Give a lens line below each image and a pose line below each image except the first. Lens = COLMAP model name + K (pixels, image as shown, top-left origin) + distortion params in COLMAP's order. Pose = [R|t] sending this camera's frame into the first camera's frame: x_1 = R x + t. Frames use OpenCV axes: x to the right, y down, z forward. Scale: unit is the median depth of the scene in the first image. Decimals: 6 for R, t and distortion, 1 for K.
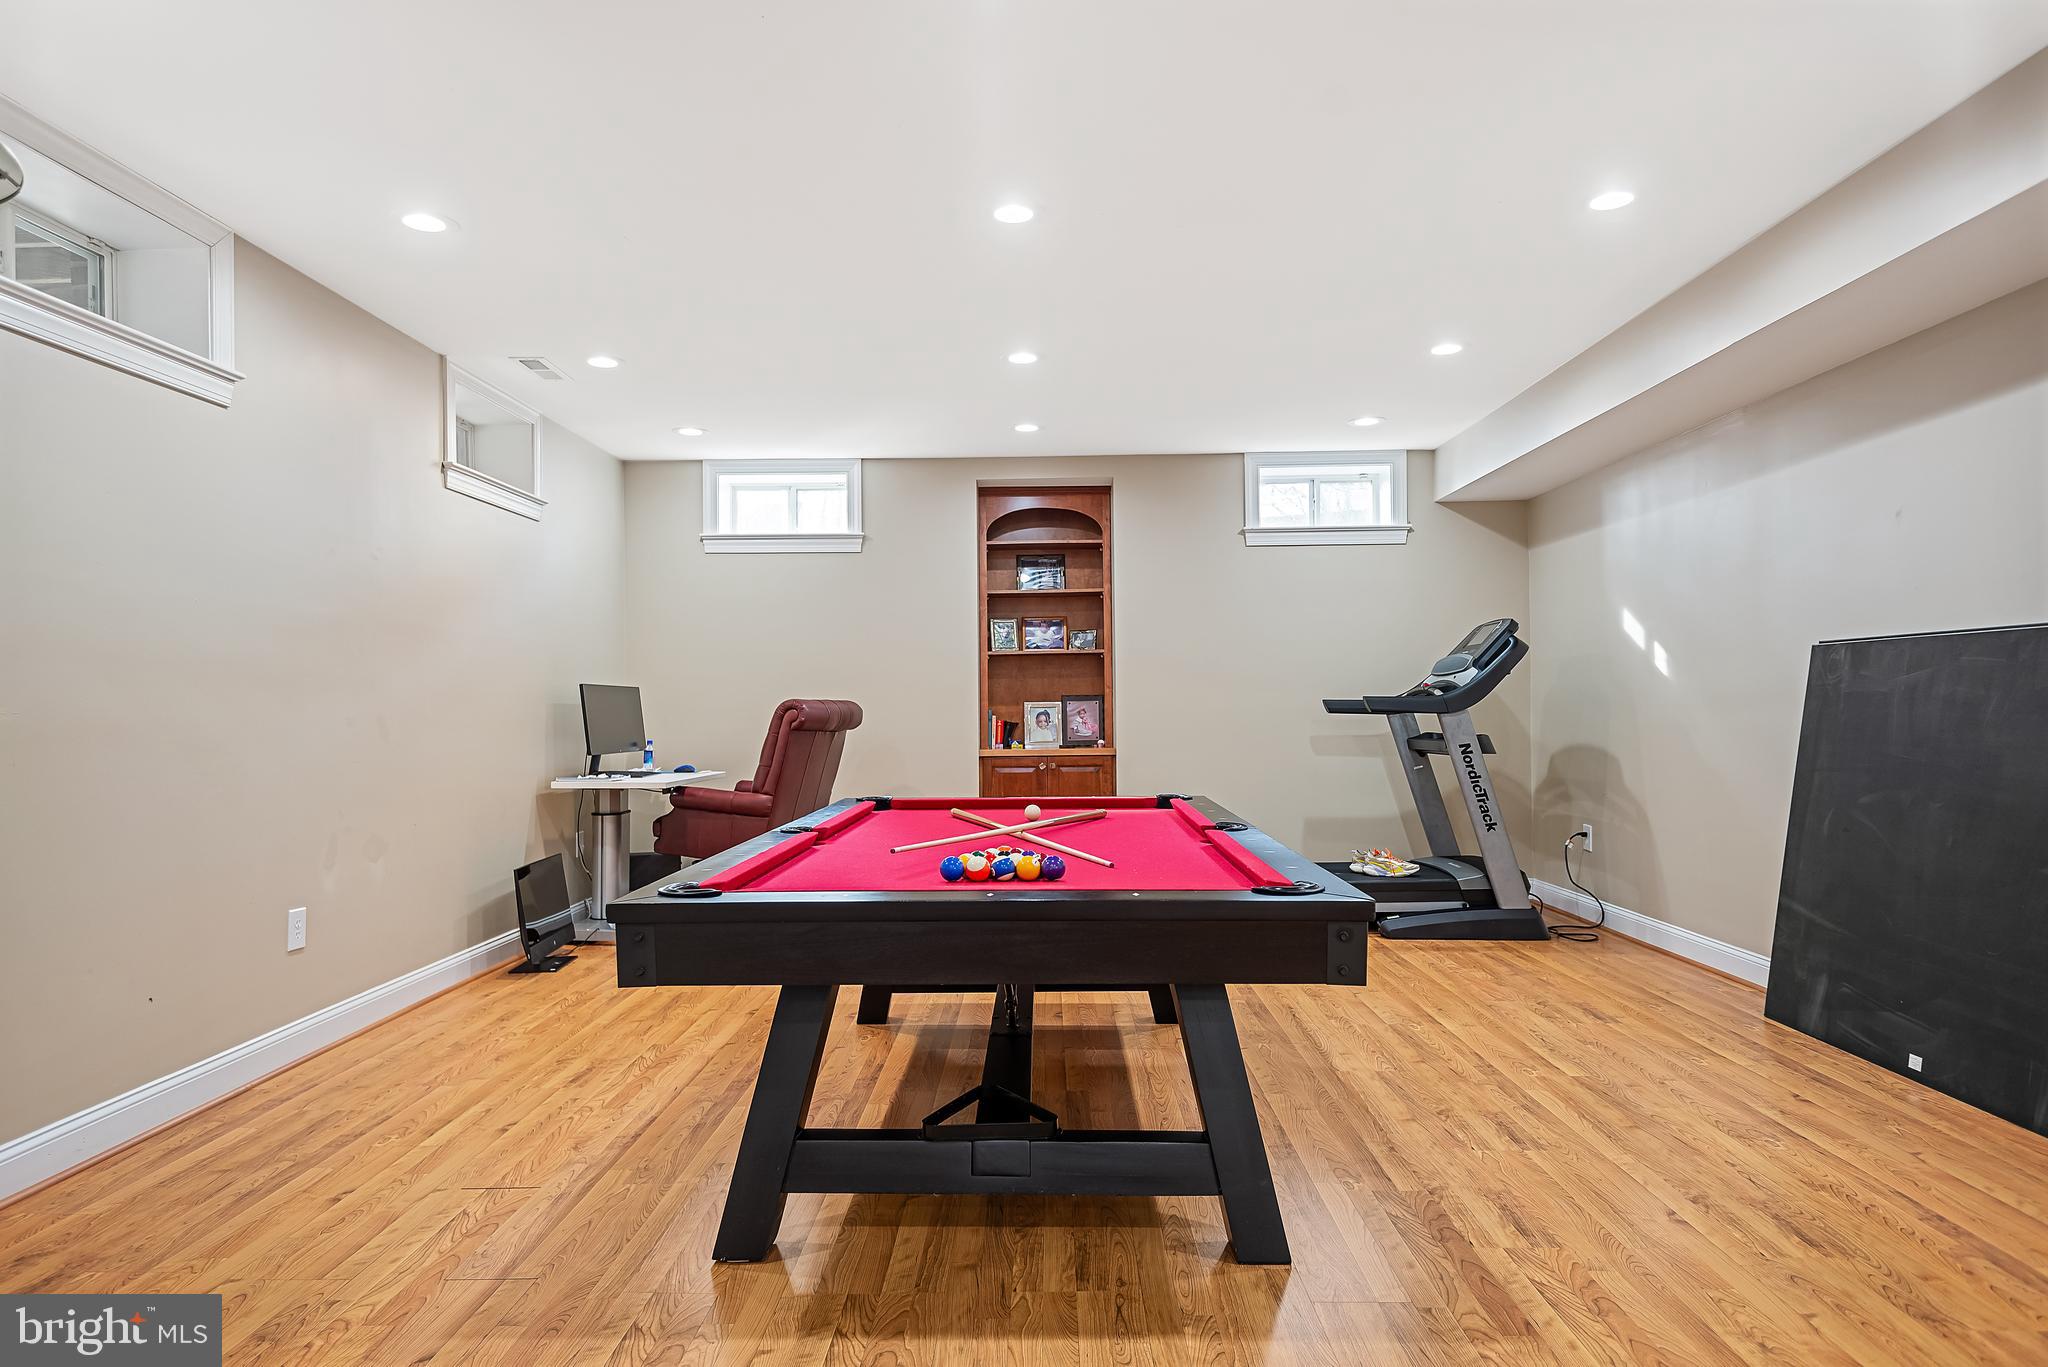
lens RADIAL K [[1214.3, 0, 1024.6], [0, 1214.3, 681.9], [0, 0, 1]] dist [0.020093, -0.016229]
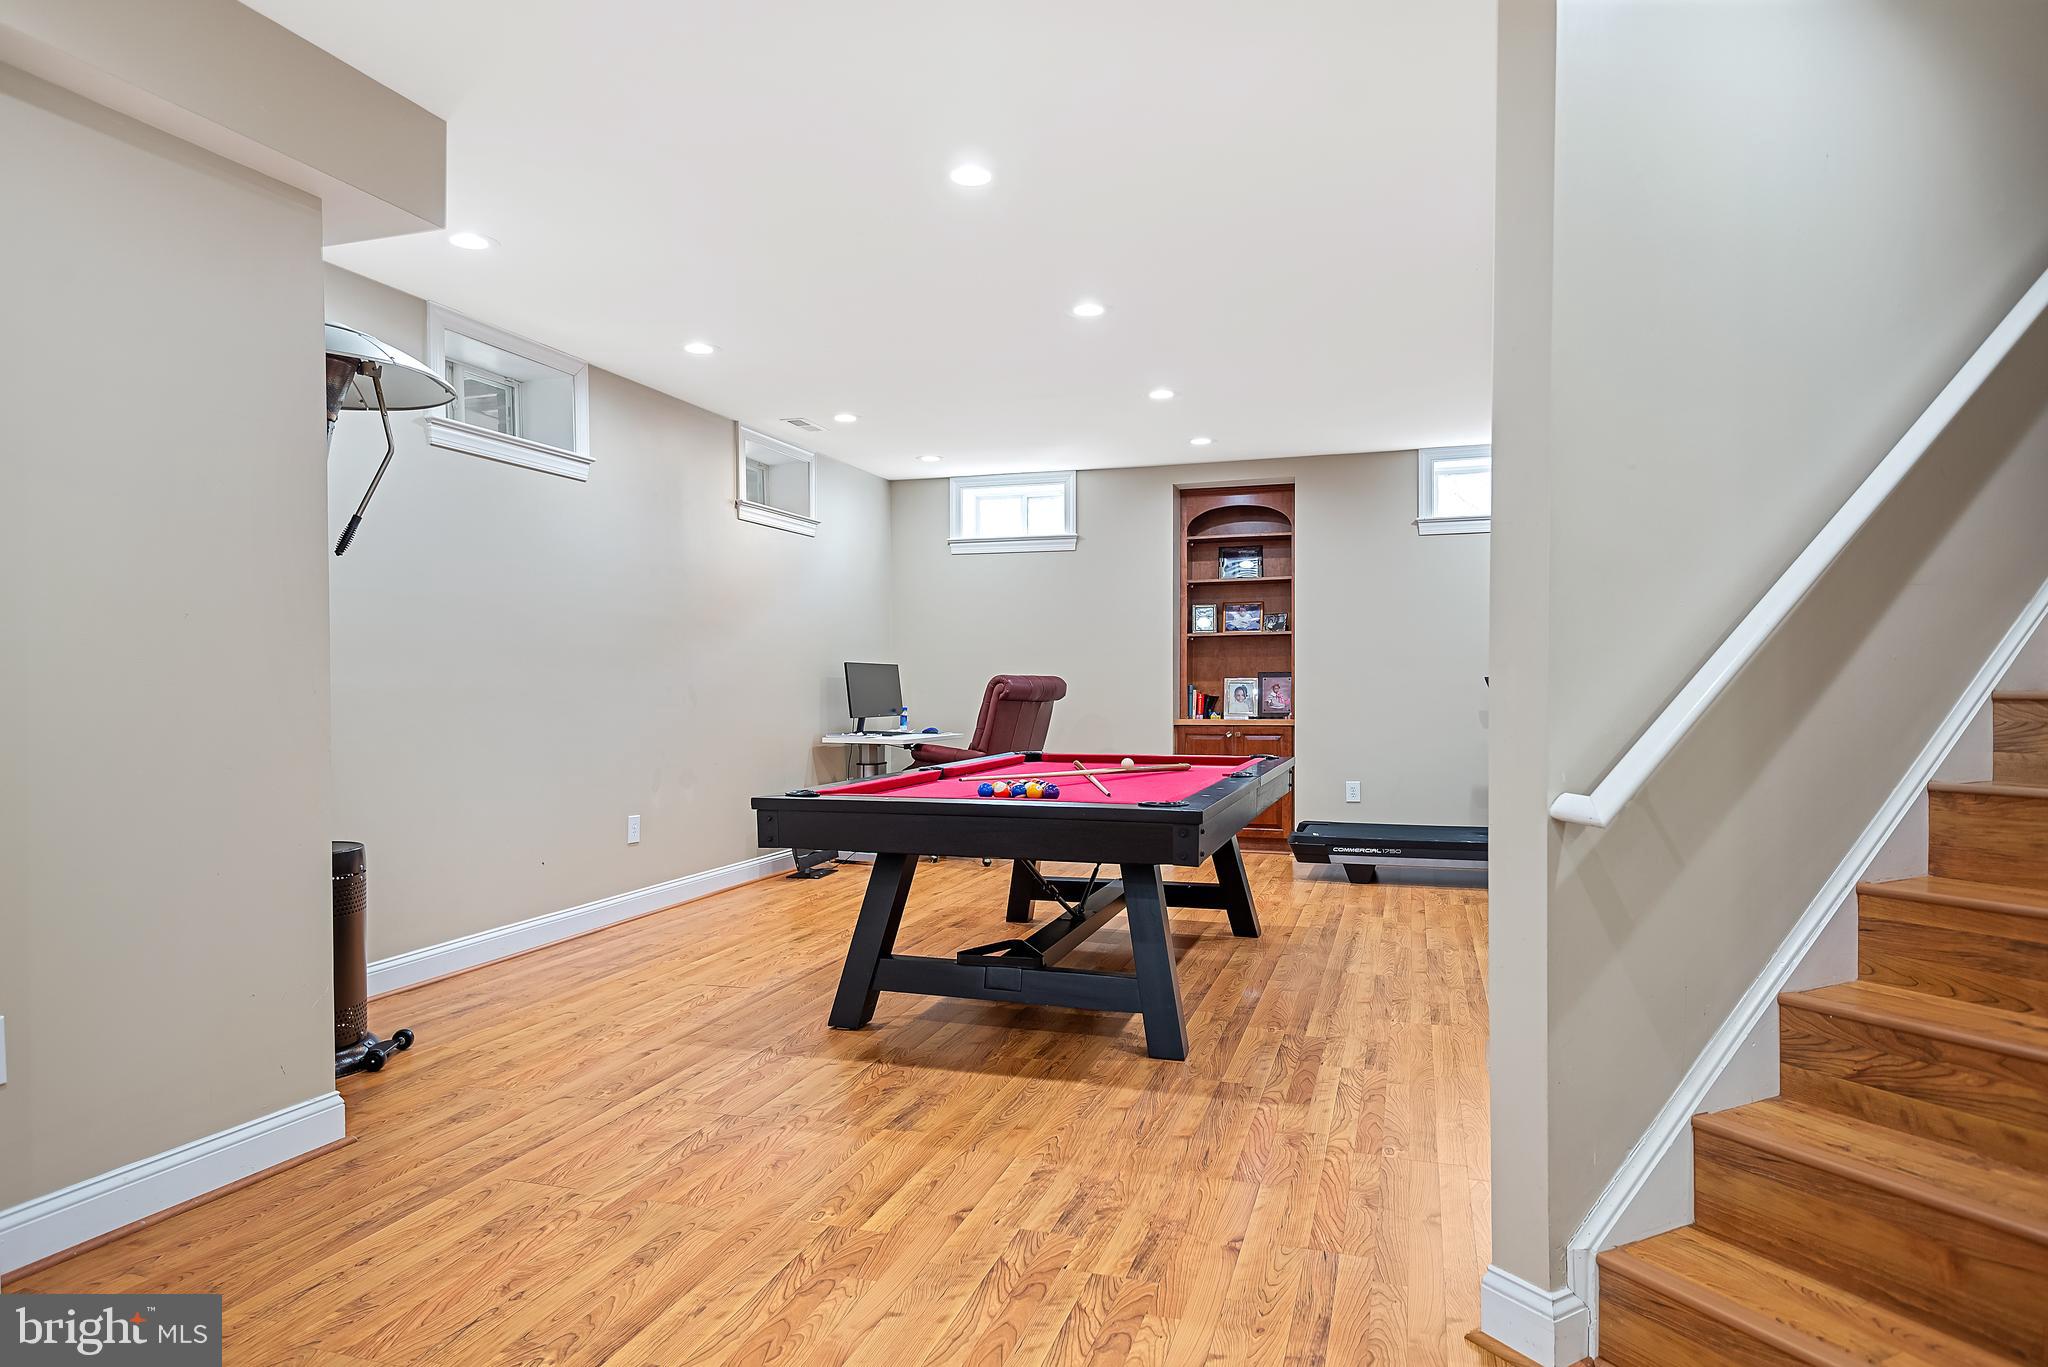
lens RADIAL K [[1214.3, 0, 1010.4], [0, 1214.3, 690.2], [0, 0, 1]] dist [0.020093, -0.016229]
pose [[0.957542, 0.007487, -0.288195, 0.187410], [0.000591, 0.999610, 0.027934, -0.004986], [0.288292, -0.026918, 0.957164, -0.194981]]
